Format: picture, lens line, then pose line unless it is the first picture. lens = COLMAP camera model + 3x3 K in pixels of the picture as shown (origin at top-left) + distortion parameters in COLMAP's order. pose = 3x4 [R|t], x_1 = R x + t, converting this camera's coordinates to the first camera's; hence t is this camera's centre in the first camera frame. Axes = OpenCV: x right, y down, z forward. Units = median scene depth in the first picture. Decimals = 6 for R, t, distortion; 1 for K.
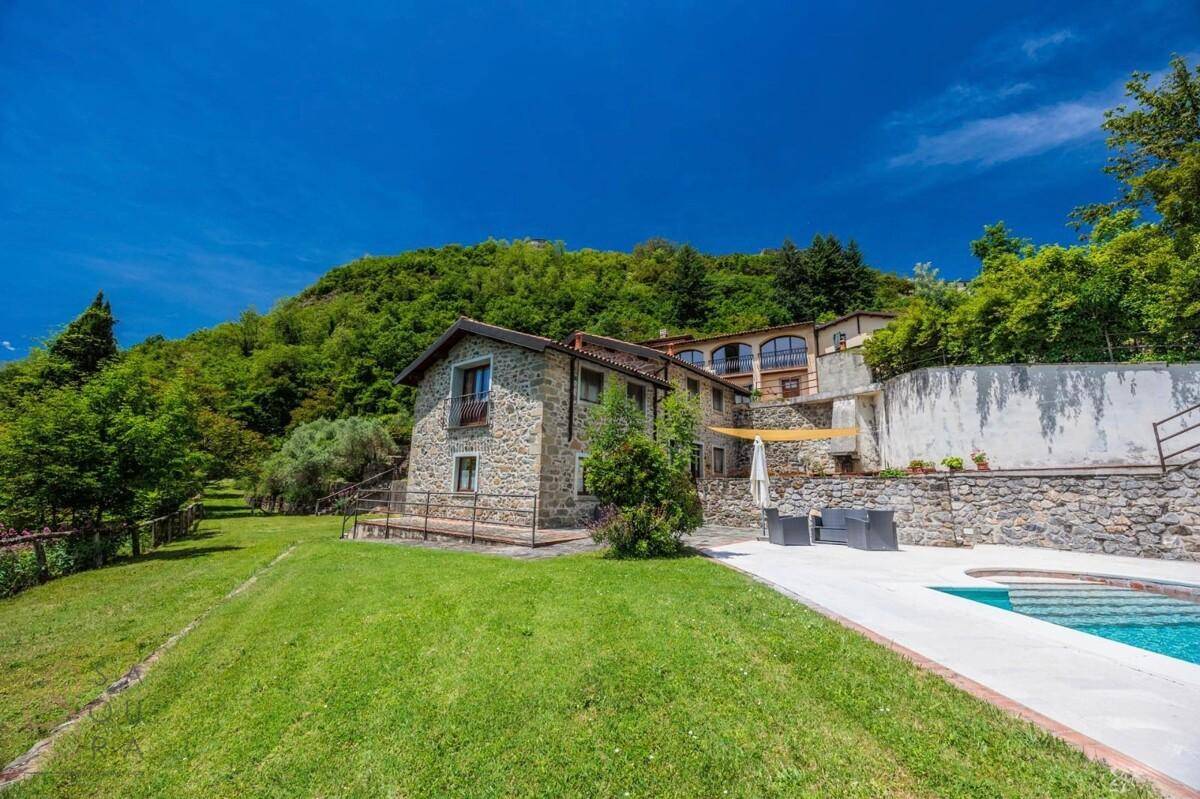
lens RADIAL K [[457.1, 0, 598.3], [0, 457.1, 400.4], [0, 0, 1]] dist [-0.000398, -0.000547]
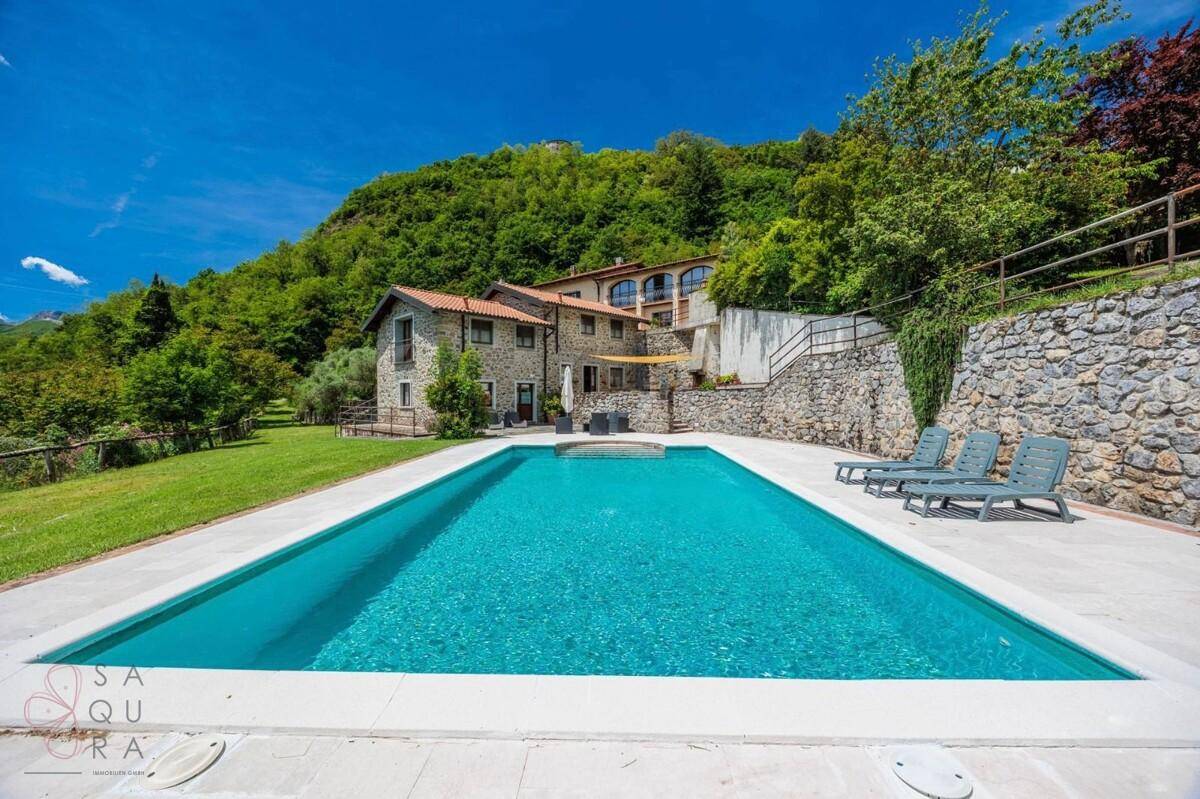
lens RADIAL K [[457.1, 0, 597.0], [0, 457.1, 401.6], [0, 0, 1]] dist [-0.000398, -0.000547]
pose [[0.995376, -0.023816, -0.093055, 0.432056], [0.041763, 0.979718, 0.195982, -0.076366], [0.086500, -0.198962, 0.976182, -0.375037]]
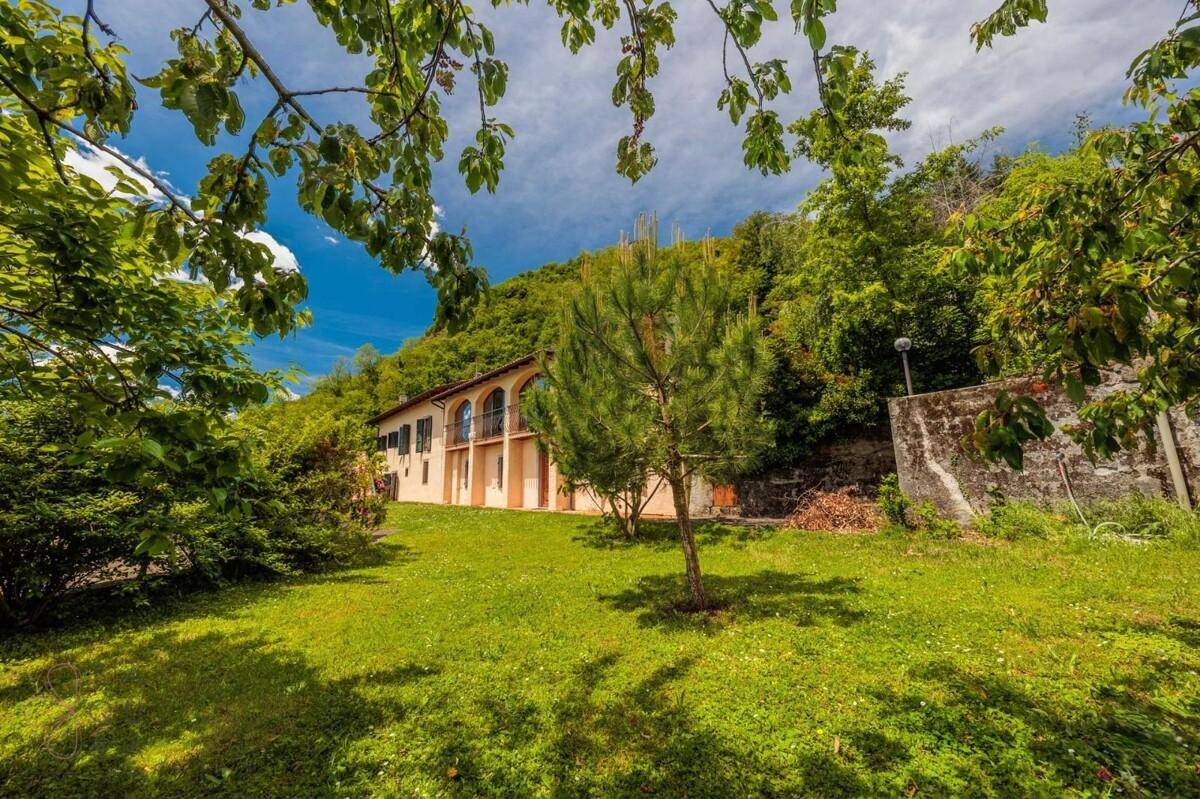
lens RADIAL K [[457.1, 0, 598.5], [0, 457.1, 401.2], [0, 0, 1]] dist [-0.000398, -0.000547]
pose [[0.942345, -0.091507, -0.321890, 1.143644], [0.092352, 0.995646, -0.012679, -0.155395], [0.321649, -0.017779, 0.946692, 0.825856]]
